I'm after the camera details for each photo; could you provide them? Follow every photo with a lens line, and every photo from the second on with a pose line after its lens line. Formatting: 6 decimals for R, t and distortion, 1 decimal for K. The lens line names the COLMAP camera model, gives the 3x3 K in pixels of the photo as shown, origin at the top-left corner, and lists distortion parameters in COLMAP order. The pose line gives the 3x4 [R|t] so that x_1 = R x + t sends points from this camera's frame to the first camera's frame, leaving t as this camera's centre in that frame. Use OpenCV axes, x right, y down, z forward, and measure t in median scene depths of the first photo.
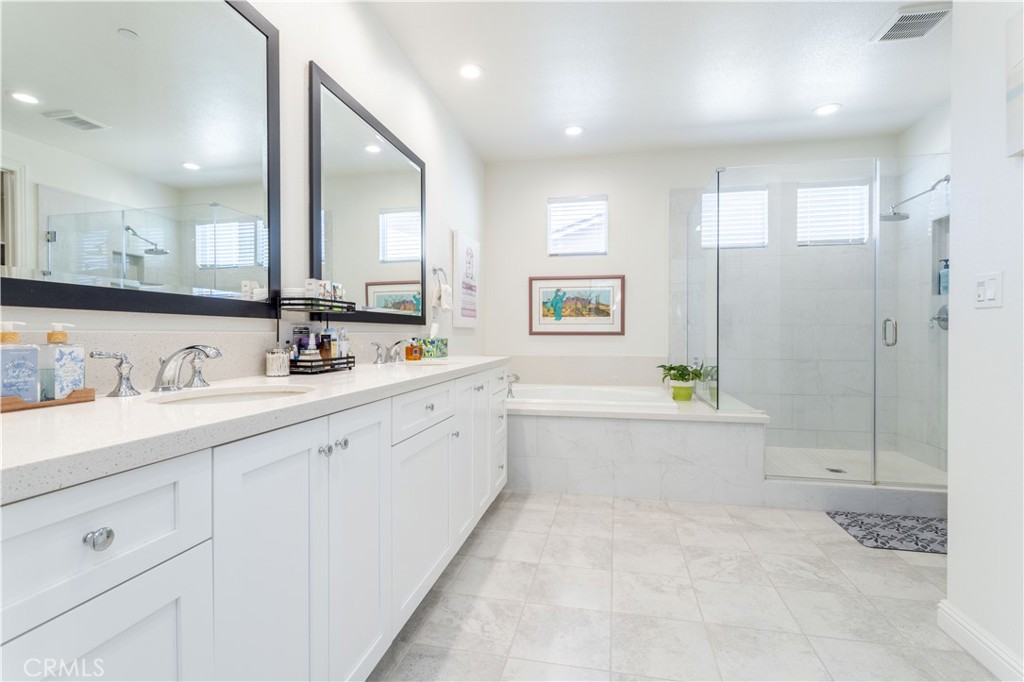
lens RADIAL K [[483.6, 0, 512.2], [0, 483.6, 336.8], [0, 0, 1]] dist [-0.002573, 0.000893]
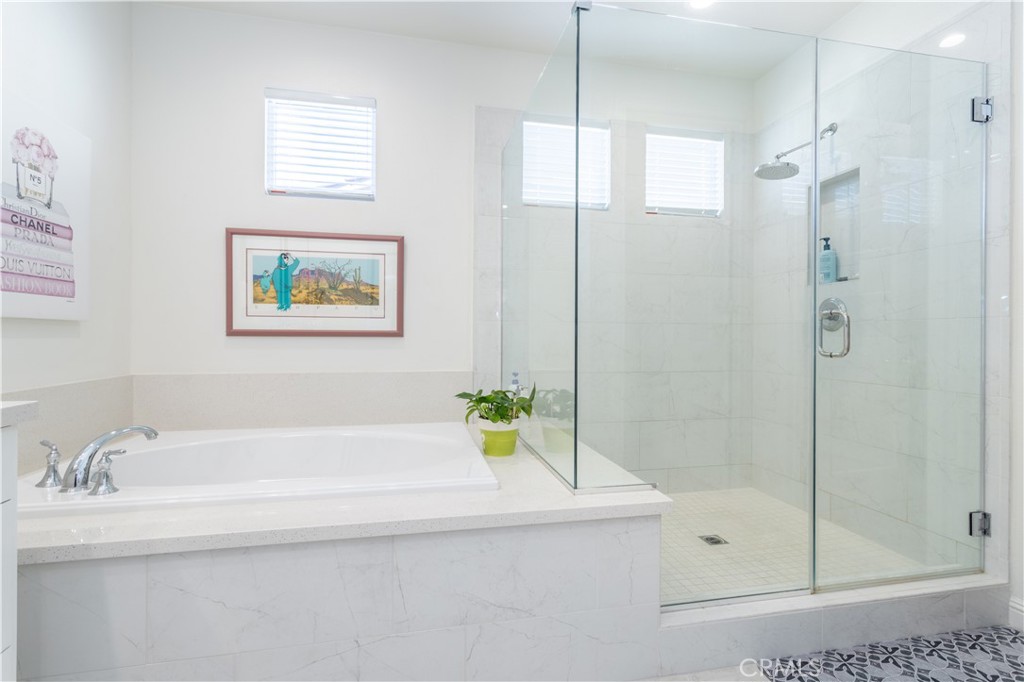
lens RADIAL K [[483.6, 0, 510.8], [0, 483.6, 334.7], [0, 0, 1]] dist [-0.002573, 0.000893]
pose [[0.917663, 0.003907, 0.397340, 0.131906], [-0.002188, 0.999986, -0.004778, -0.003920], [-0.397353, 0.003515, 0.917659, 0.451378]]
